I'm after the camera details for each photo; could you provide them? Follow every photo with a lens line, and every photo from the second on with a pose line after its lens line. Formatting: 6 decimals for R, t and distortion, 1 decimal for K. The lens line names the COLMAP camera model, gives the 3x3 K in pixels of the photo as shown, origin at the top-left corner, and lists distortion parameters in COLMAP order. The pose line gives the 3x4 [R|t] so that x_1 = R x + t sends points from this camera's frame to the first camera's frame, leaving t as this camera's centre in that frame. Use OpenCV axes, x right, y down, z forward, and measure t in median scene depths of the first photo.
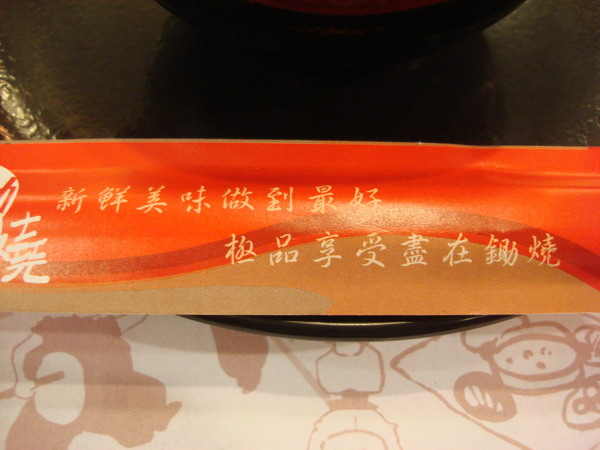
lens RADIAL K [[639.2, 0, 300.0], [0, 639.2, 225.0], [0, 0, 1]] dist [-0.095818, -0.011470]
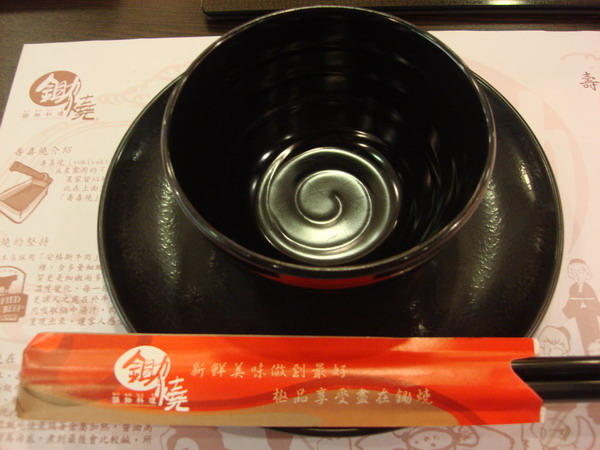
lens RADIAL K [[639.2, 0, 300.0], [0, 639.2, 225.0], [0, 0, 1]] dist [-0.095818, -0.011470]
pose [[0.999831, -0.005090, -0.017688, 0.012431], [0.004773, 0.999828, -0.017901, -0.484811], [0.017776, 0.017814, 0.999683, -1.102716]]
